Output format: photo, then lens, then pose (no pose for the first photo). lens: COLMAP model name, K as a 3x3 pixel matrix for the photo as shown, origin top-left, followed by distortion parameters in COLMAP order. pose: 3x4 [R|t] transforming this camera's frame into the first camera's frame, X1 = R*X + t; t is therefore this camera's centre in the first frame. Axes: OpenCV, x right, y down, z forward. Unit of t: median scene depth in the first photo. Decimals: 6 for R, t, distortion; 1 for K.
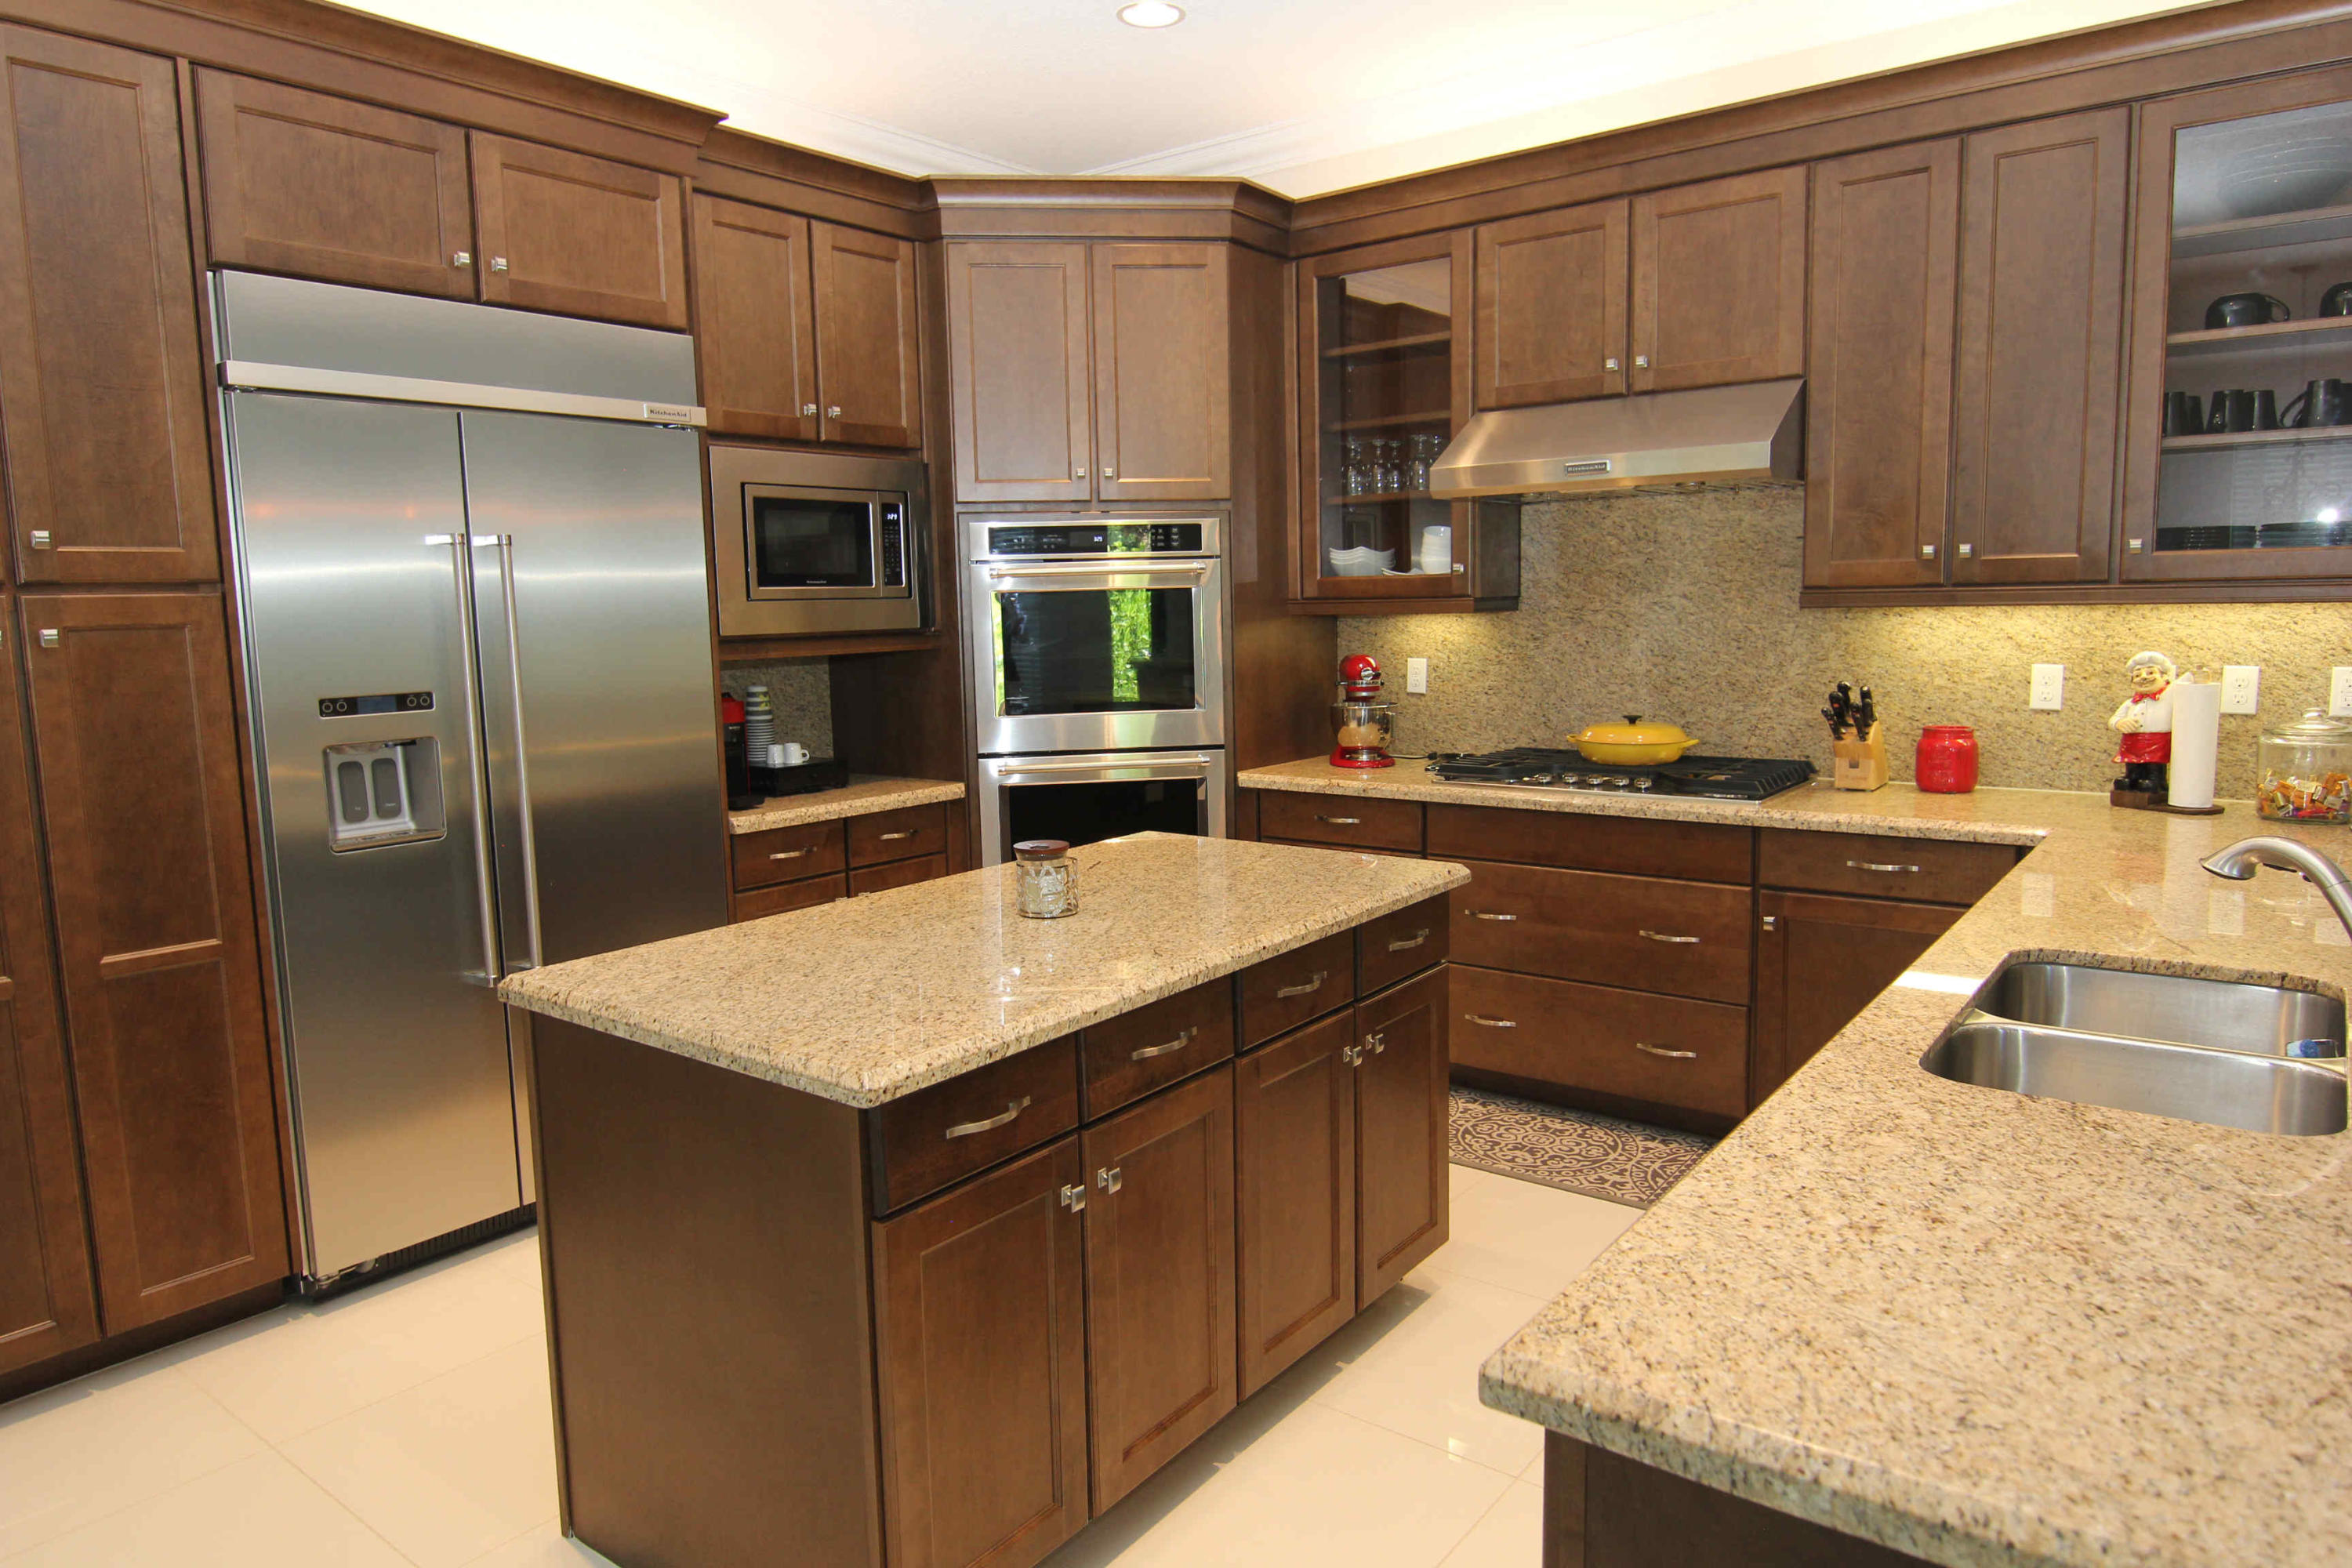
lens RADIAL K [[1468.9, 0, 1174.3], [0, 1468.9, 777.1], [0, 0, 1]] dist [0.002090, -0.014814]
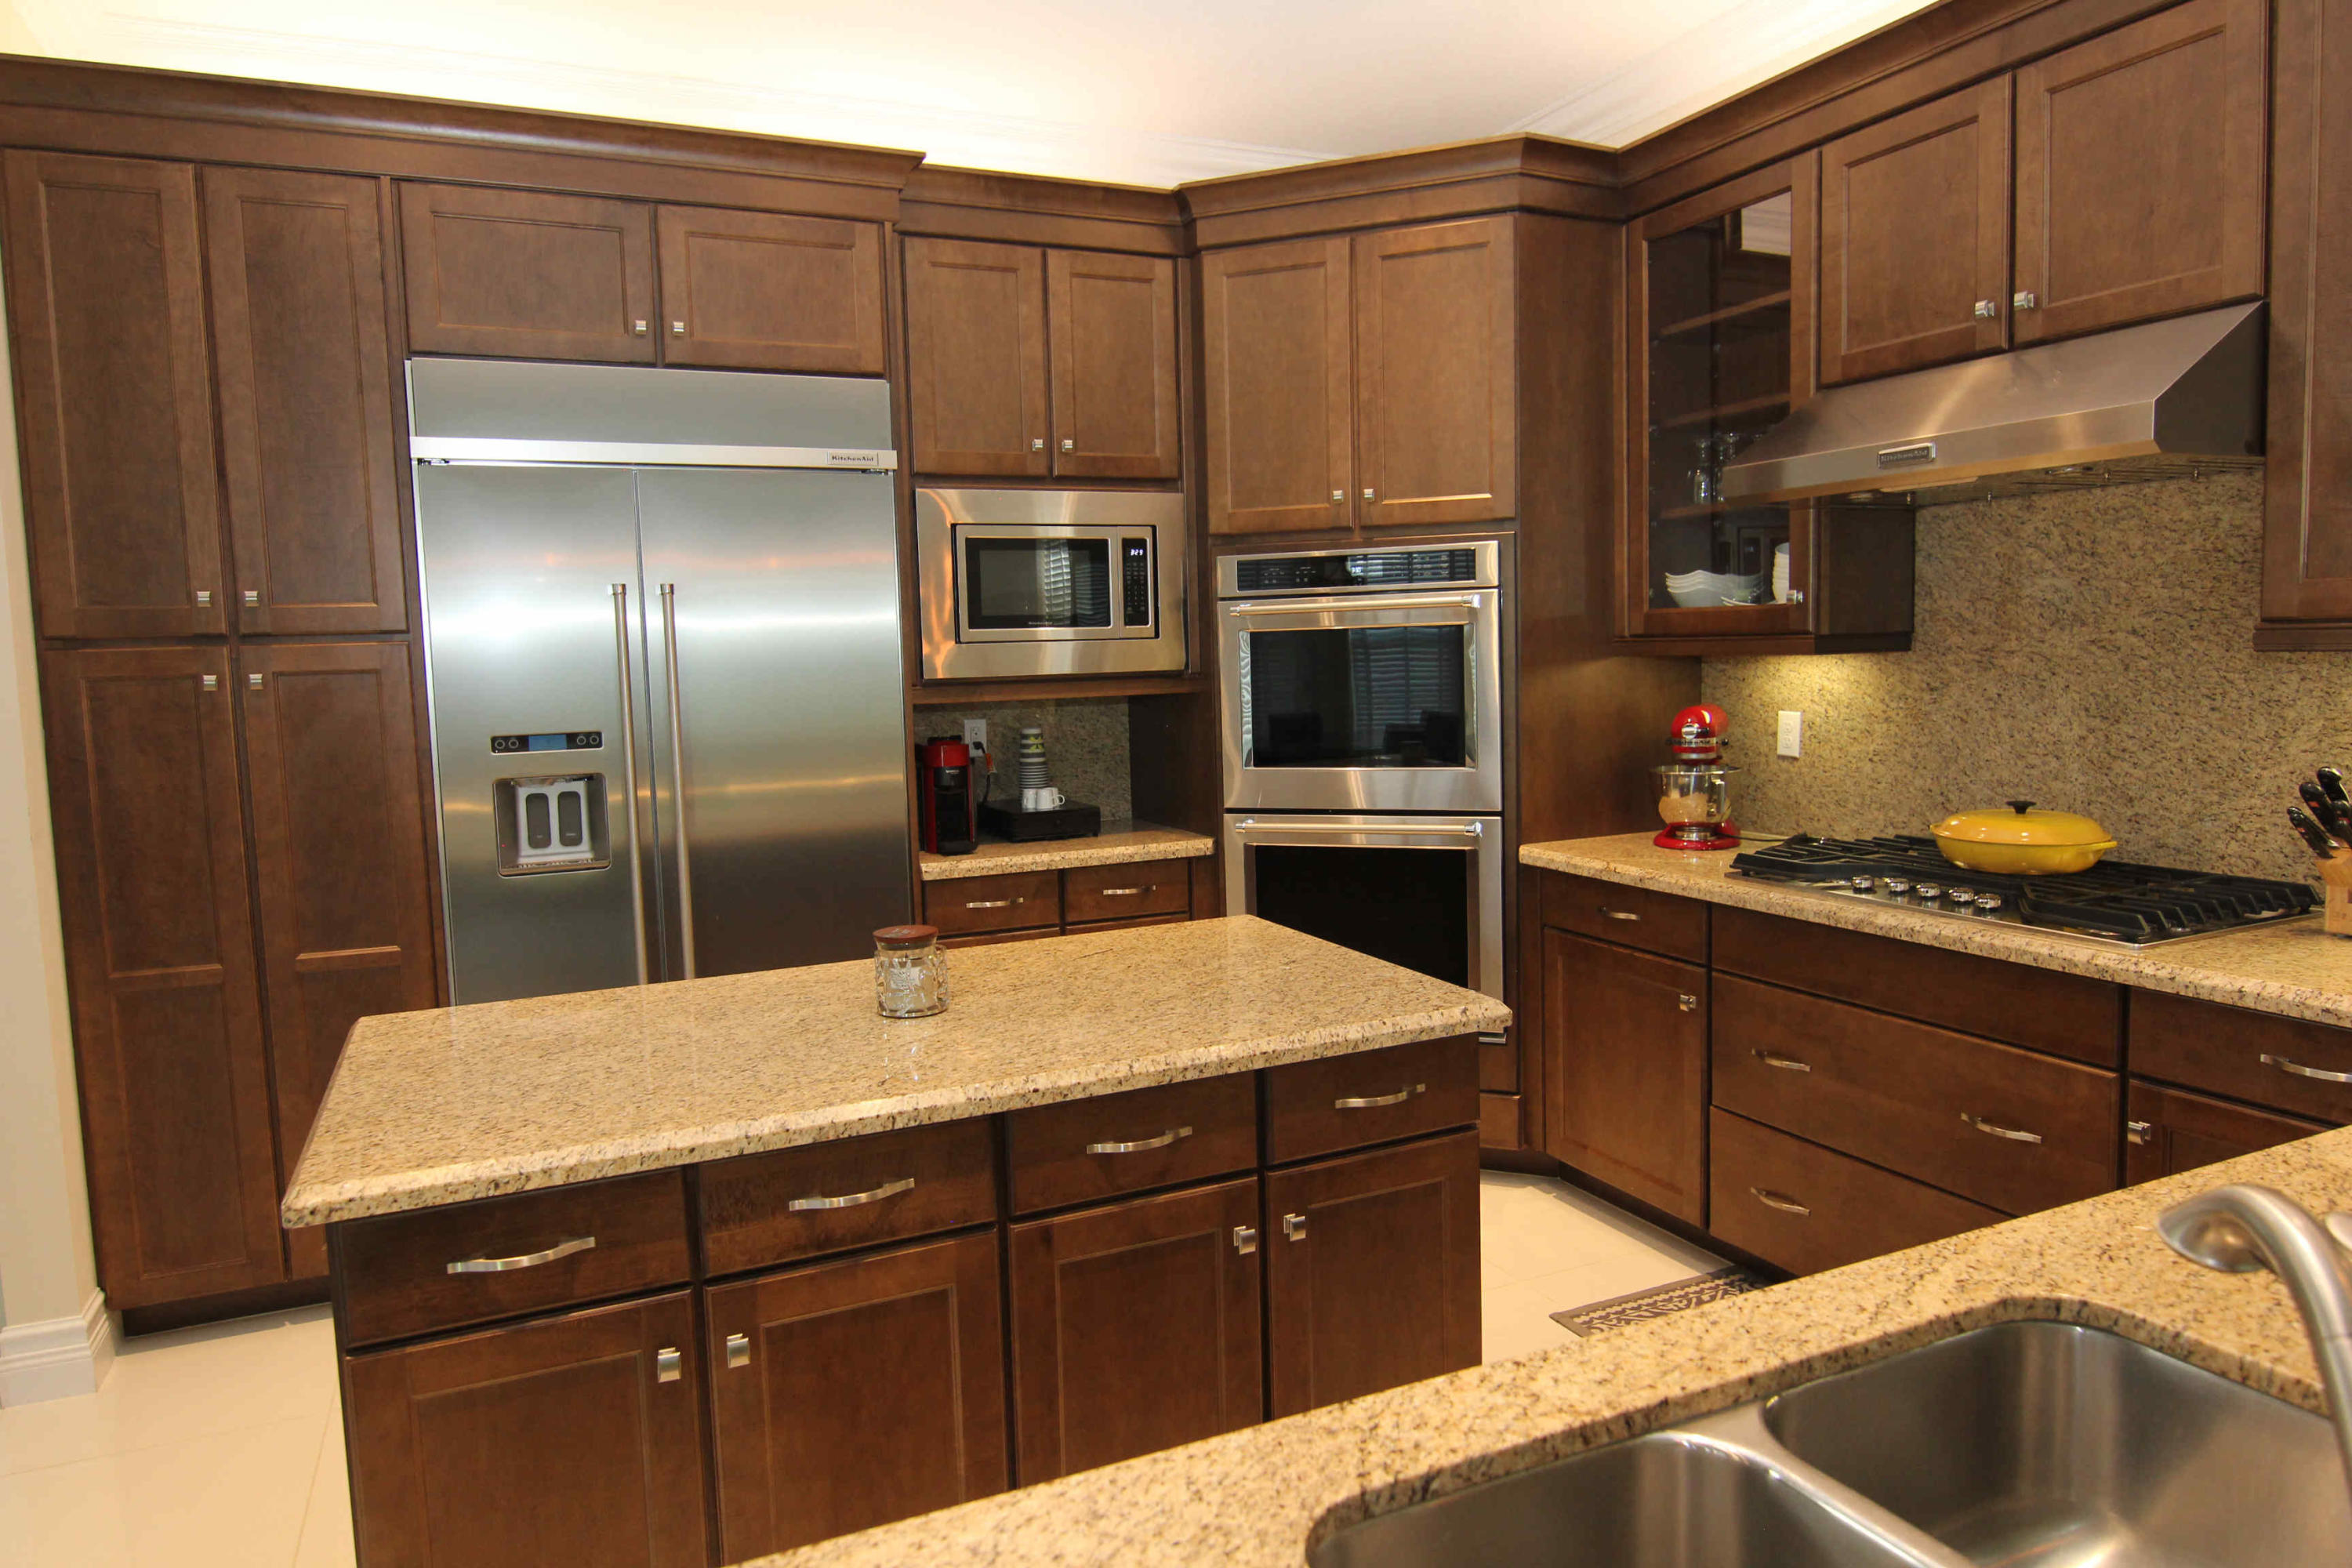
lens RADIAL K [[1468.9, 0, 1178.2], [0, 1468.9, 774.4], [0, 0, 1]] dist [0.002090, -0.014814]
pose [[0.884022, 0.039266, -0.465793, 0.300755], [-0.048866, 0.998769, -0.008546, -0.031240], [0.464884, 0.030316, 0.884853, 0.201692]]
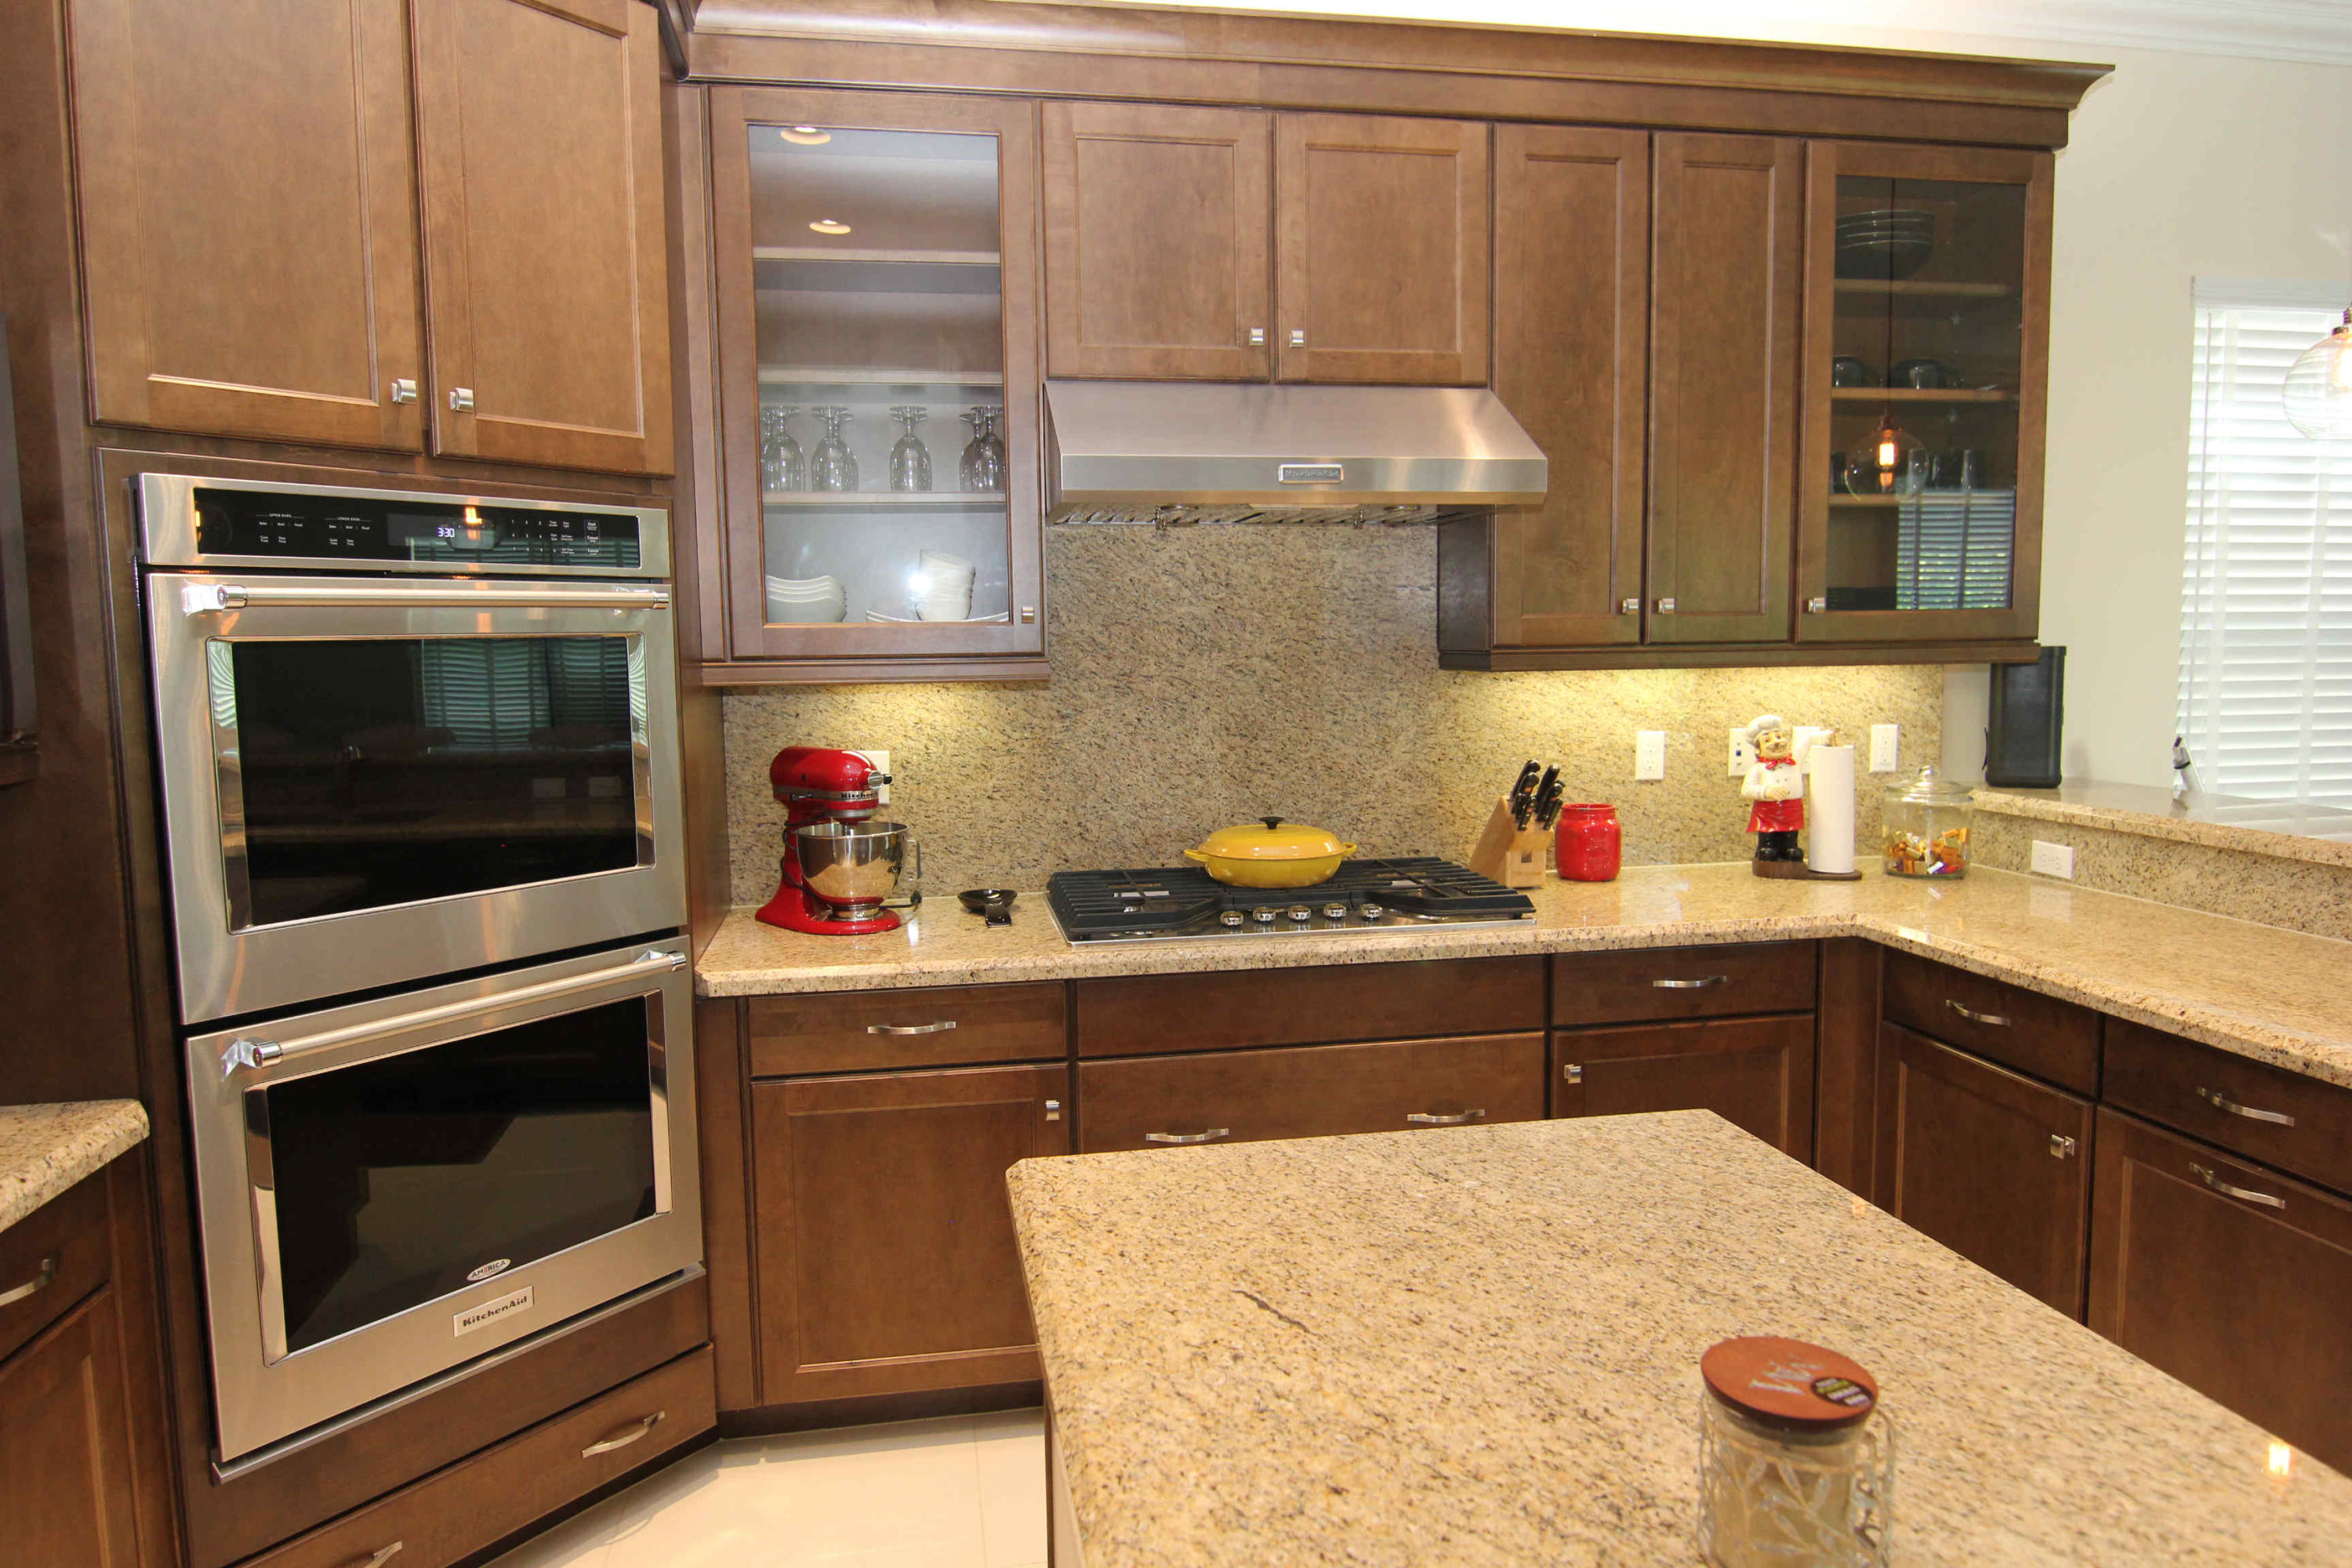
lens RADIAL K [[1468.9, 0, 1172.7], [0, 1468.9, 776.0], [0, 0, 1]] dist [0.002090, -0.014814]
pose [[0.666762, -0.056403, 0.743133, -0.286103], [0.088533, 0.996066, -0.003834, -0.068699], [-0.739994, 0.068348, 0.669132, 0.577822]]
